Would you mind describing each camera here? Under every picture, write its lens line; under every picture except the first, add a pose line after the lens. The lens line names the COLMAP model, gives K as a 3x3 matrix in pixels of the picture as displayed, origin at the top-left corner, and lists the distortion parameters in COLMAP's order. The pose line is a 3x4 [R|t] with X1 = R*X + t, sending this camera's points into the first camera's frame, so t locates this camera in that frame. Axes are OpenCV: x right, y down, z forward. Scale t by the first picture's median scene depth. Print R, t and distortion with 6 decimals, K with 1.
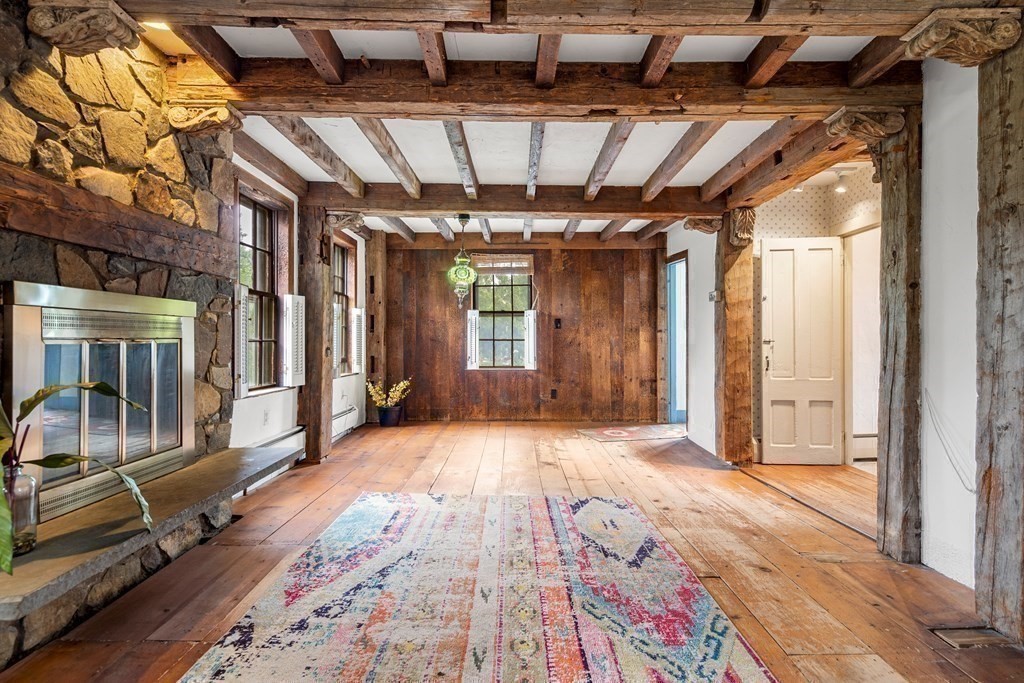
lens RADIAL K [[539.0, 0, 513.4], [0, 539.0, 338.5], [0, 0, 1]] dist [-0.001619, -0.000103]
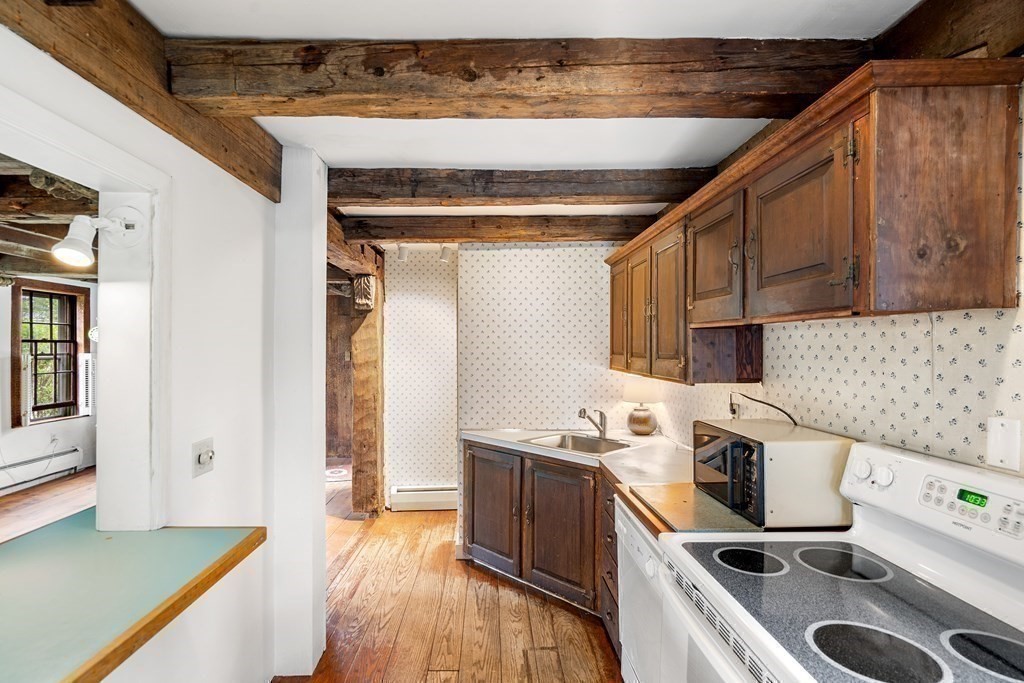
lens RADIAL K [[501.7, 0, 510.5], [0, 501.7, 345.3], [0, 0, 1]] dist [-0.000425, 0.000060]
pose [[0.999324, 0.005163, 0.036406, 0.666984], [-0.005183, 0.999986, 0.000448, -0.103231], [-0.036403, -0.000637, 0.999337, 0.002810]]
